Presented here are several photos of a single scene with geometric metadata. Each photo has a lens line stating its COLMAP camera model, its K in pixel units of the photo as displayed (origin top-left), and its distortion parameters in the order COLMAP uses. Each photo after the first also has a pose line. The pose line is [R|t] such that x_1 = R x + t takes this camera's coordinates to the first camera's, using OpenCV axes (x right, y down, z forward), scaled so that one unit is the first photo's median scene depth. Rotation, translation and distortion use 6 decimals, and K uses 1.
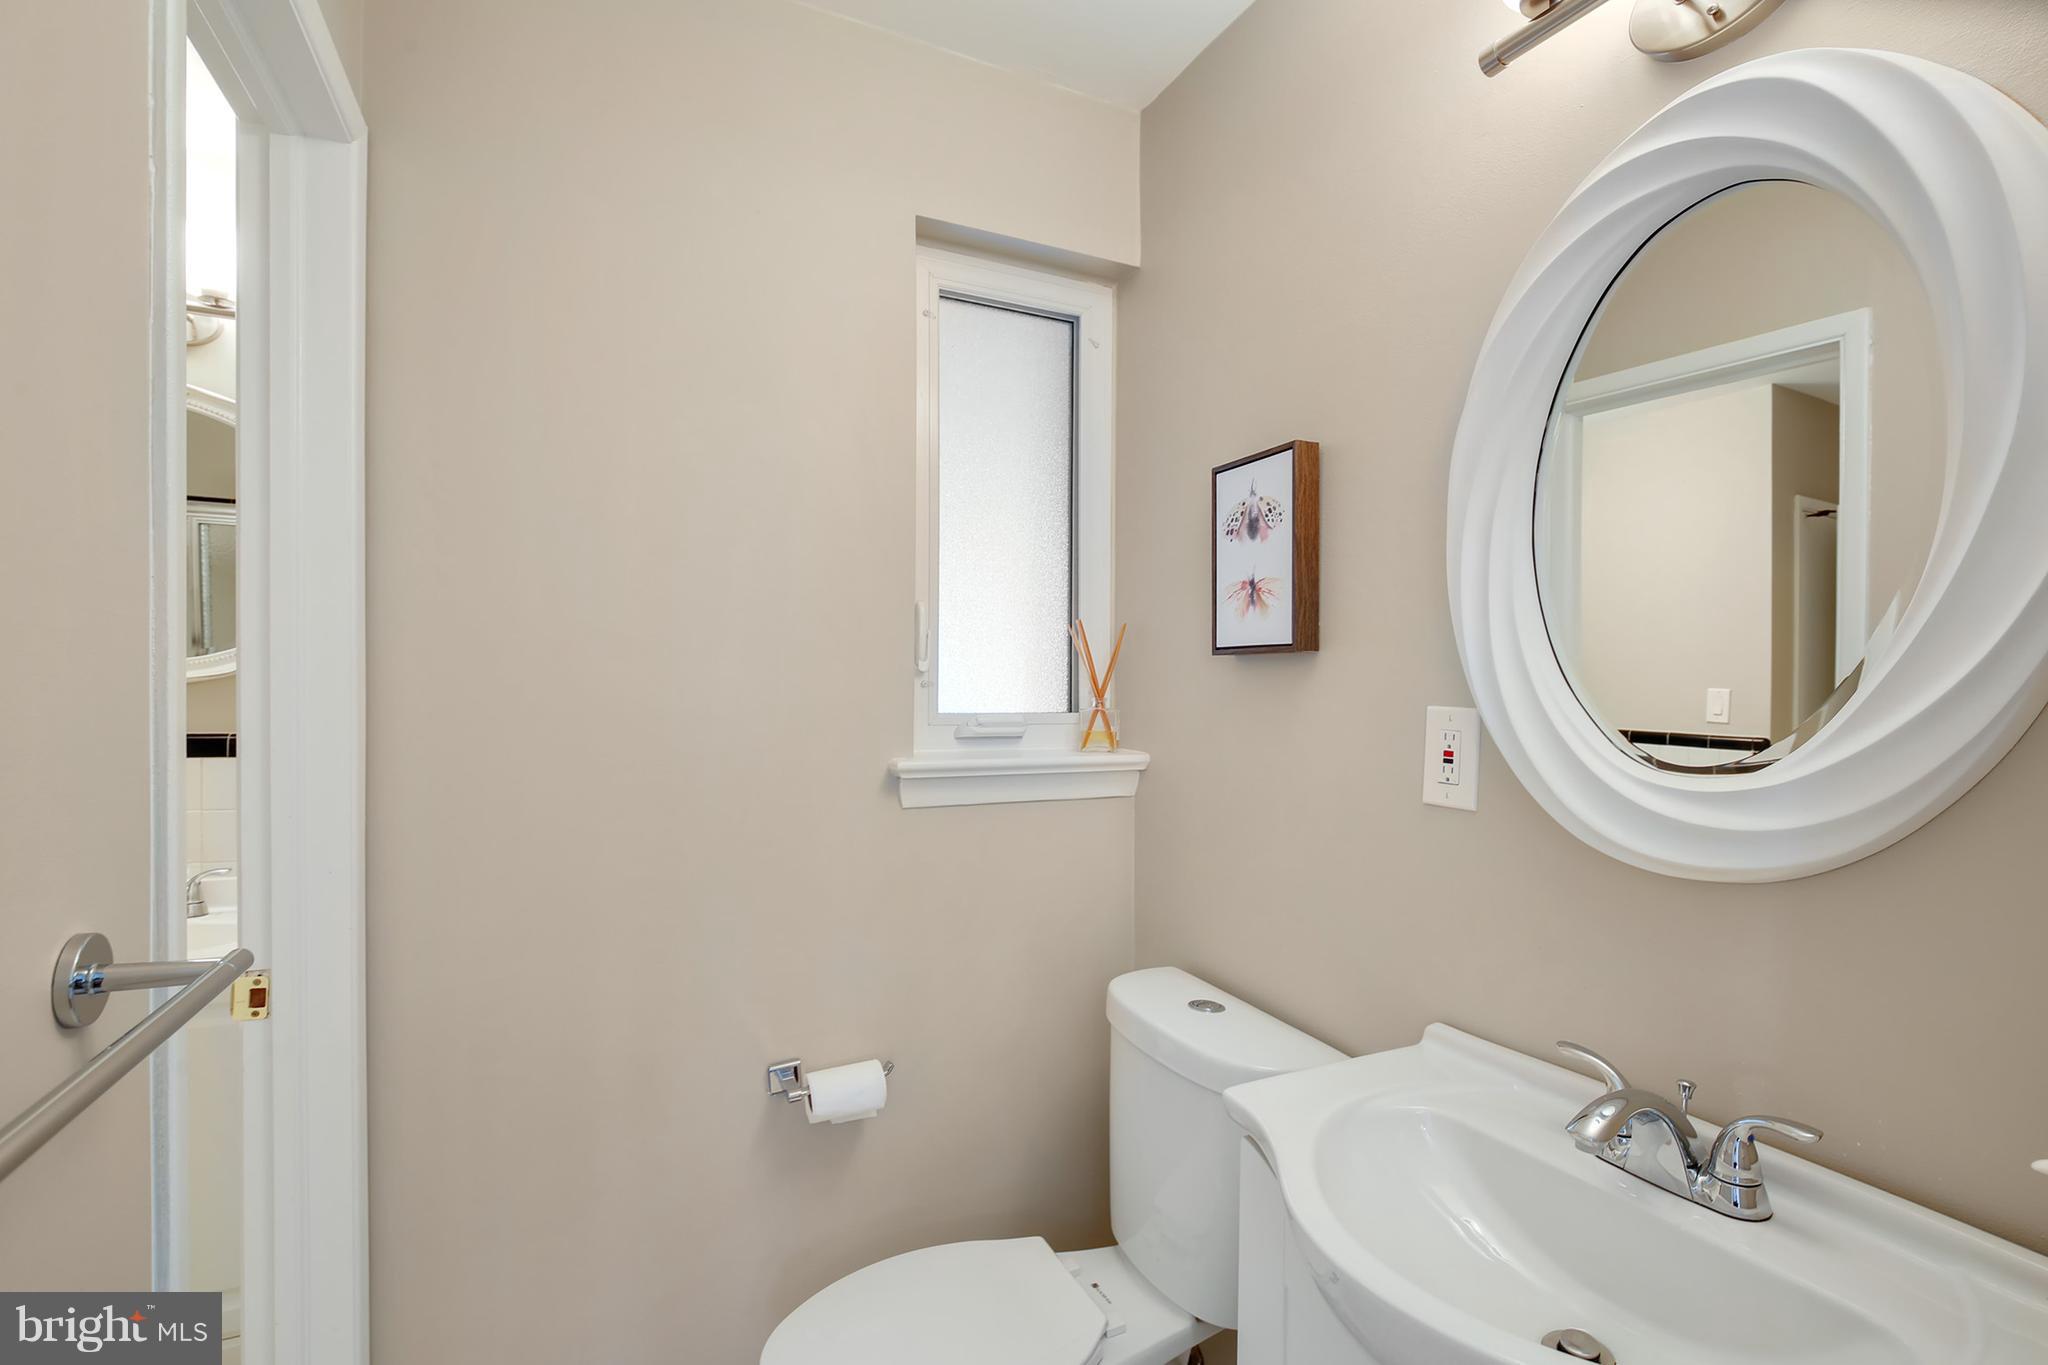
lens RADIAL K [[965.2, 0, 1028.4], [0, 965.2, 694.8], [0, 0, 1]] dist [-0.032587, 0.006001]
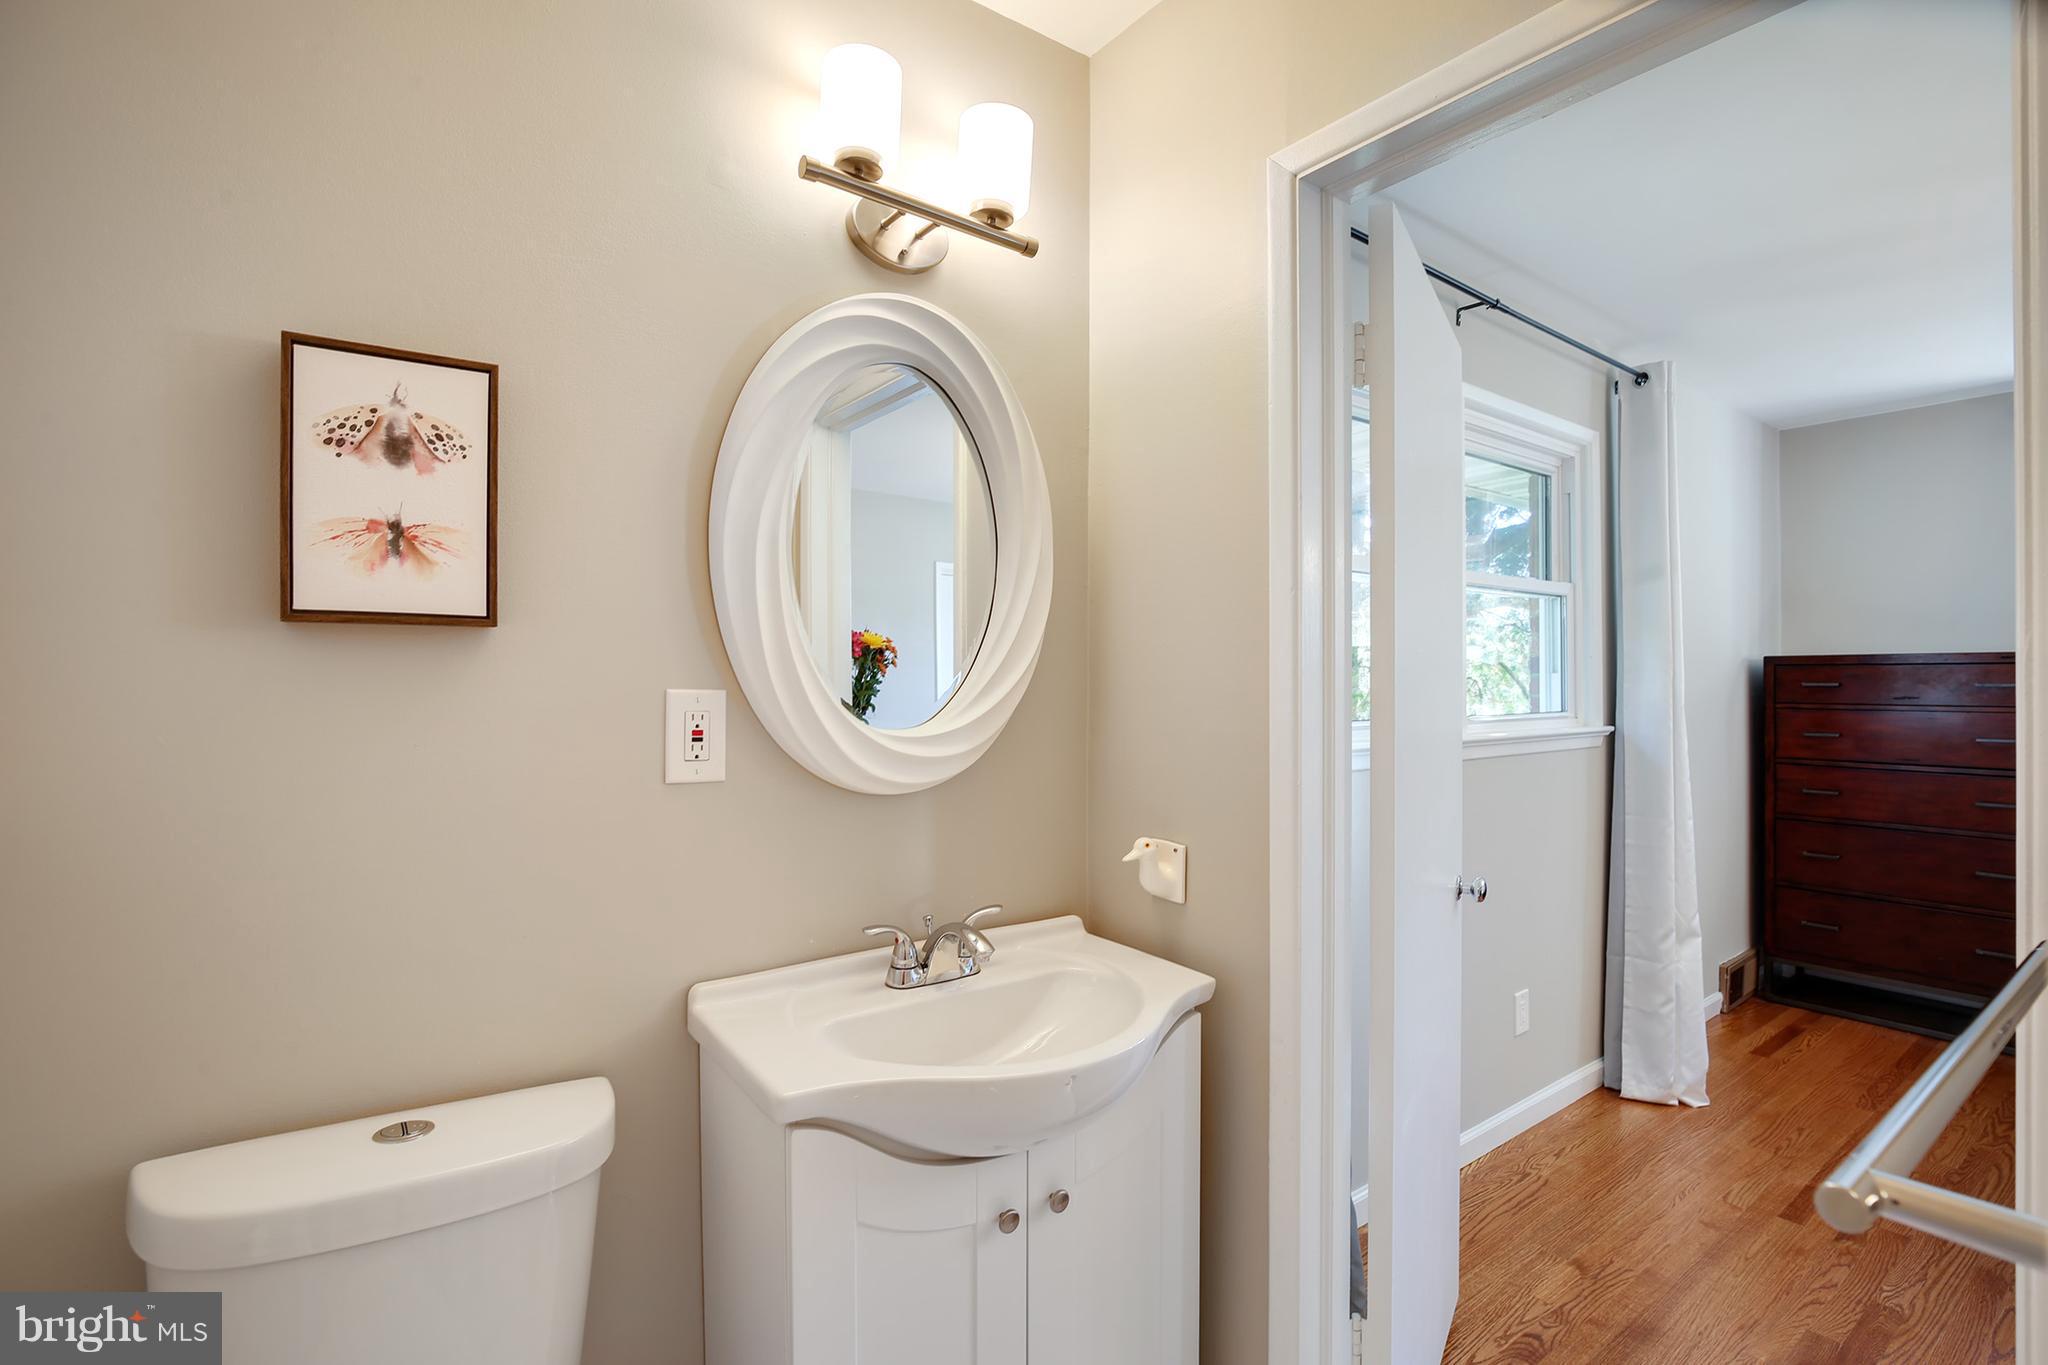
lens RADIAL K [[965.2, 0, 1027.0], [0, 965.2, 677.0], [0, 0, 1]] dist [-0.032587, 0.006001]
pose [[-0.185007, -0.006304, 0.982717, -0.560231], [0.008599, 0.999931, 0.008033, -0.005288], [-0.982700, 0.009937, -0.184940, 0.677003]]
